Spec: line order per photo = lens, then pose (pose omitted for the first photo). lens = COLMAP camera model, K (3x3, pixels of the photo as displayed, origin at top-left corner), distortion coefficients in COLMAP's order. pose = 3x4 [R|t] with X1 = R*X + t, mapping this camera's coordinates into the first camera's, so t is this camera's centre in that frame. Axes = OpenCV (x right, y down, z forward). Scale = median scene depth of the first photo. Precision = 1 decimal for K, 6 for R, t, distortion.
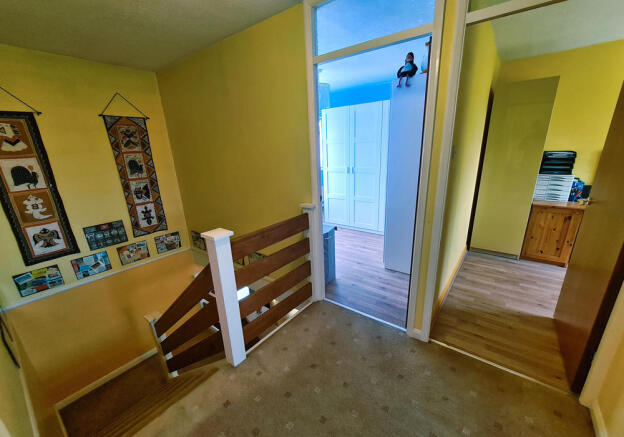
lens RADIAL K [[252.7, 0, 313.6], [0, 252.7, 221.0], [0, 0, 1]] dist [-0.004763, 0.000343]
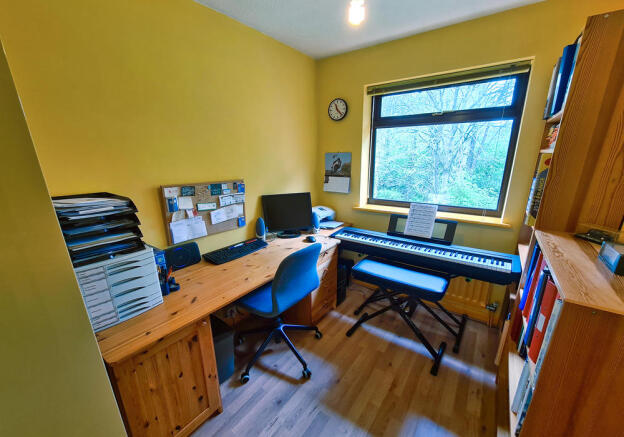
lens RADIAL K [[245.5, 0, 313.5], [0, 245.5, 215.6], [0, 0, 1]] dist [0.001945, 0.000130]
pose [[0.023617, -0.248103, 0.968446, 0.602394], [0.318849, 0.919995, 0.227915, -0.243353], [-0.947511, 0.303405, 0.100835, 0.639413]]
